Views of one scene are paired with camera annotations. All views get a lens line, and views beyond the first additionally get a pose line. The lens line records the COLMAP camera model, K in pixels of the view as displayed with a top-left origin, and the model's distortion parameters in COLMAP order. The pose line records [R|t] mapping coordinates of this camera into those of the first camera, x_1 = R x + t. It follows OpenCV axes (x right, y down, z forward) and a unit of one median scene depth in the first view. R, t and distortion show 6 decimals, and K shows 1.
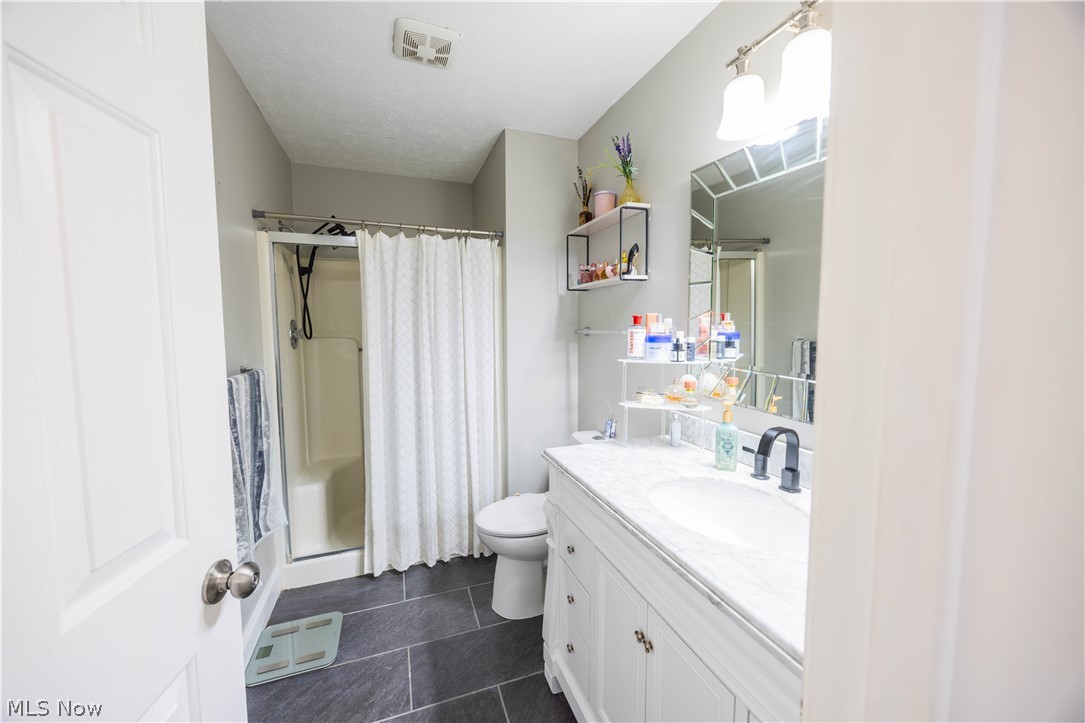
lens RADIAL K [[412.3, 0, 540.5], [0, 412.3, 354.8], [0, 0, 1]] dist [-0.005143, 0.000511]
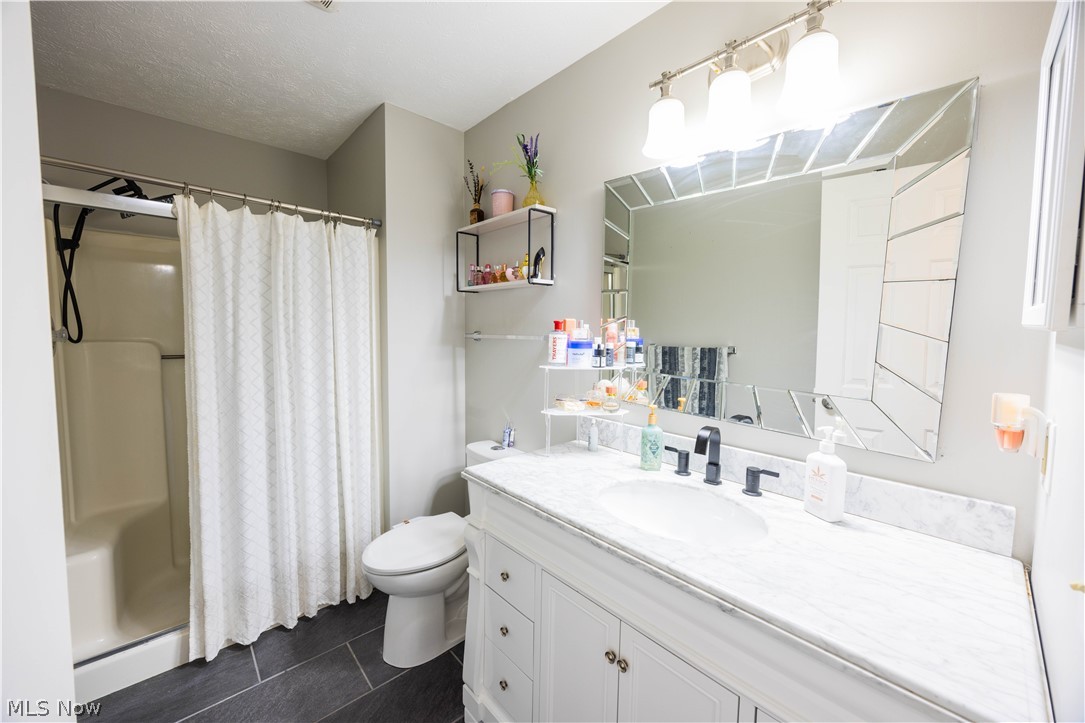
lens RADIAL K [[412.3, 0, 543.5], [0, 412.3, 355.7], [0, 0, 1]] dist [-0.005143, 0.000511]
pose [[0.925469, -0.008131, 0.378735, -0.120020], [0.010840, 0.999929, -0.005019, -0.005668], [-0.378667, 0.008750, 0.925492, 0.077620]]
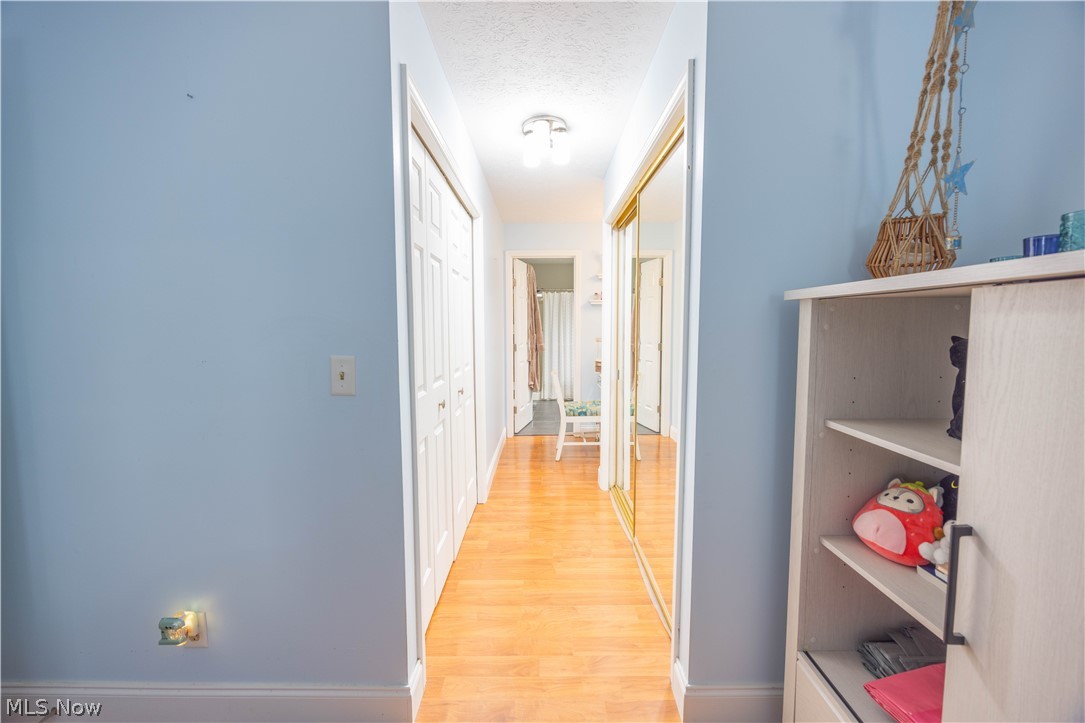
lens RADIAL K [[412.3, 0, 543.6], [0, 412.3, 361.5], [0, 0, 1]] dist [-0.005143, 0.000511]
pose [[0.936611, 0.031576, -0.348945, 0.734774], [-0.025037, 0.999416, 0.023235, 0.176326], [0.349475, -0.013025, 0.936855, -2.102126]]
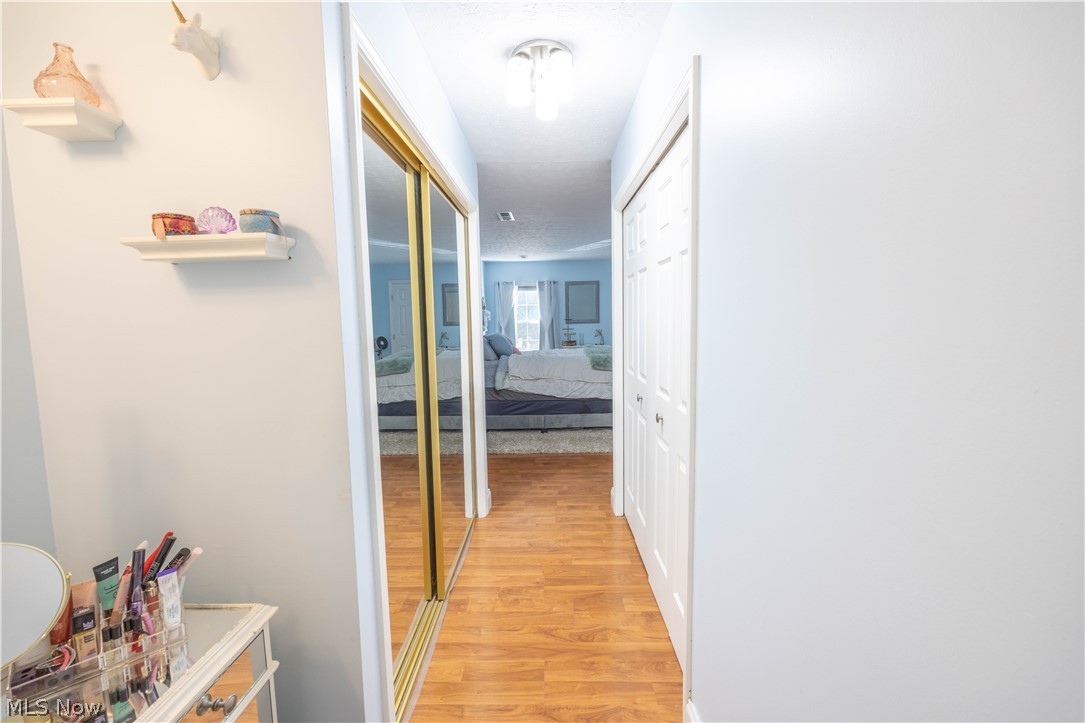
lens RADIAL K [[412.3, 0, 547.9], [0, 412.3, 361.2], [0, 0, 1]] dist [-0.005143, 0.000511]
pose [[-0.933538, -0.016640, 0.358092, -1.496666], [0.047073, 0.984582, 0.168469, -0.333747], [-0.355374, 0.174129, -0.918362, 3.784512]]
